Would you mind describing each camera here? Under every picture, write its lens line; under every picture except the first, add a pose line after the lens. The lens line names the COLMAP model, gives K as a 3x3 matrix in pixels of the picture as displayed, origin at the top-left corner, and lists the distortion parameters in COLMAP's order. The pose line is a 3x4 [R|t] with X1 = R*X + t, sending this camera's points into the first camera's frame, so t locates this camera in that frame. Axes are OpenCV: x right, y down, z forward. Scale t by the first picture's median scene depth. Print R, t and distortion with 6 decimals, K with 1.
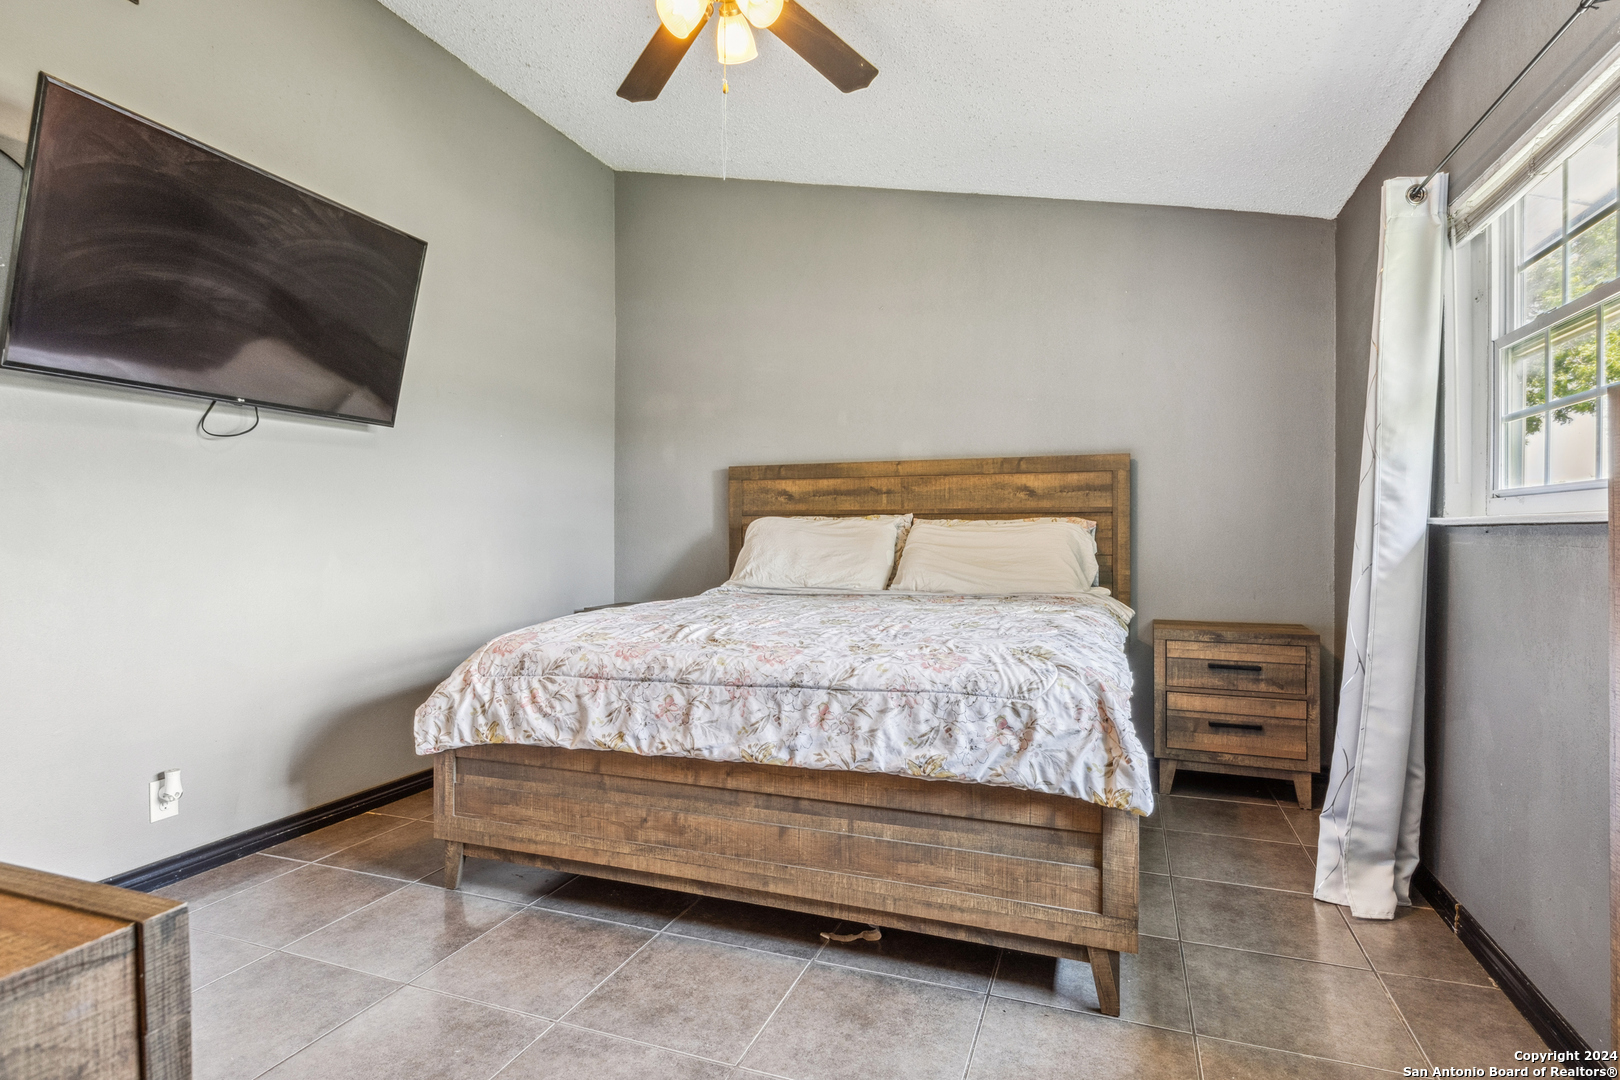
lens RADIAL K [[821.5, 0, 814.4], [0, 821.5, 537.6], [0, 0, 1]] dist [-0.006324, -0.000603]
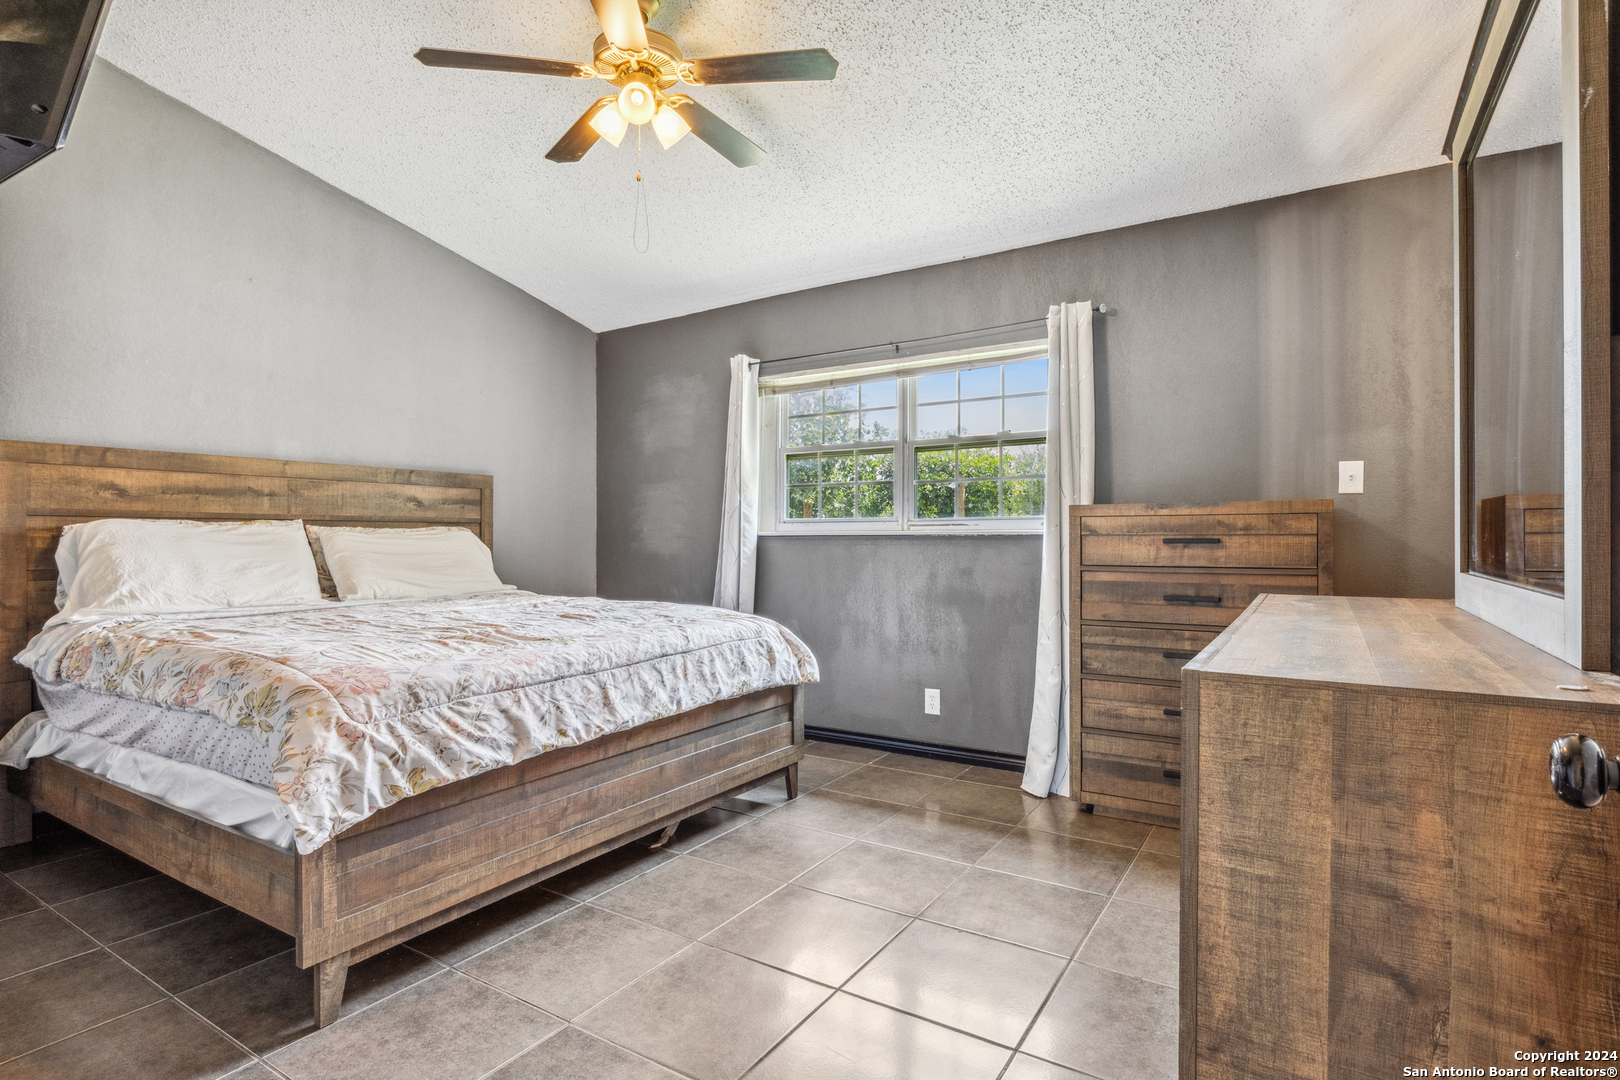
lens RADIAL K [[821.5, 0, 814.4], [0, 821.5, 537.6], [0, 0, 1]] dist [-0.006324, -0.000603]
pose [[0.203975, 0.001708, 0.978975, -1.155757], [0.008090, 0.999961, -0.003430, -0.002325], [-0.978943, 0.008620, 0.203953, 0.451418]]
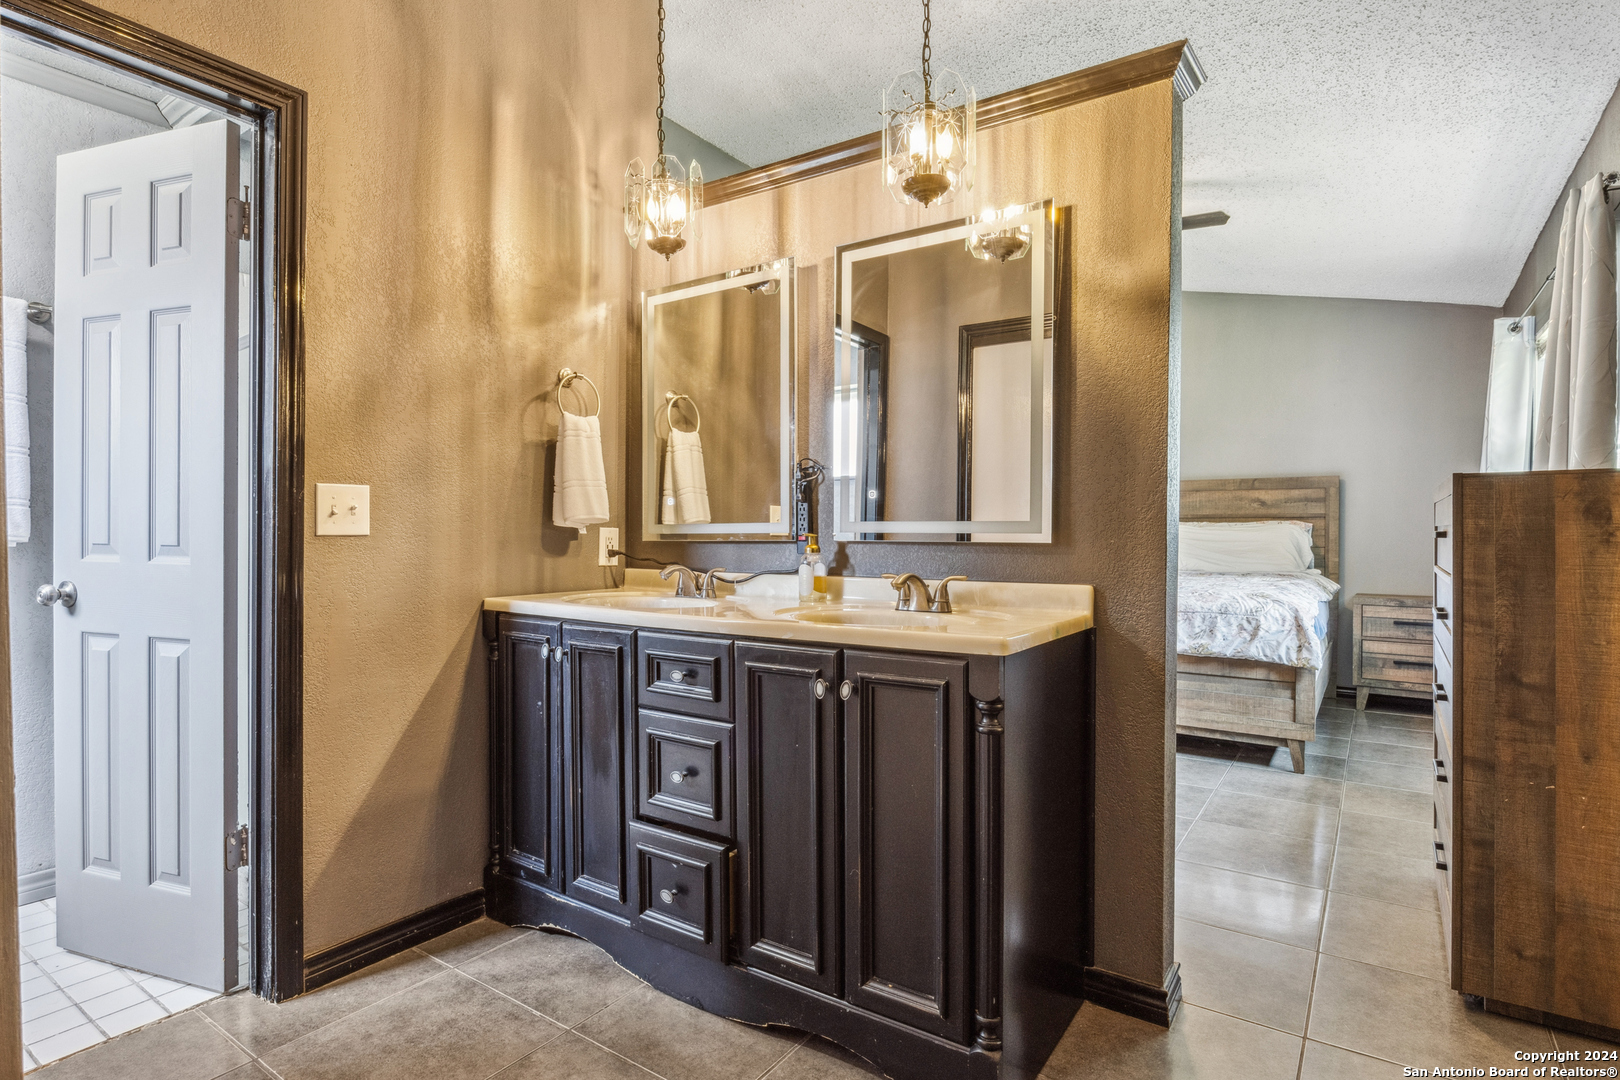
lens RADIAL K [[821.5, 0, 814.4], [0, 821.5, 537.6], [0, 0, 1]] dist [-0.006324, -0.000603]
pose [[0.968776, 0.006077, -0.247864, -0.229812], [-0.005488, 0.999980, 0.003067, 0.008189], [0.247878, -0.001611, 0.968790, -0.962460]]
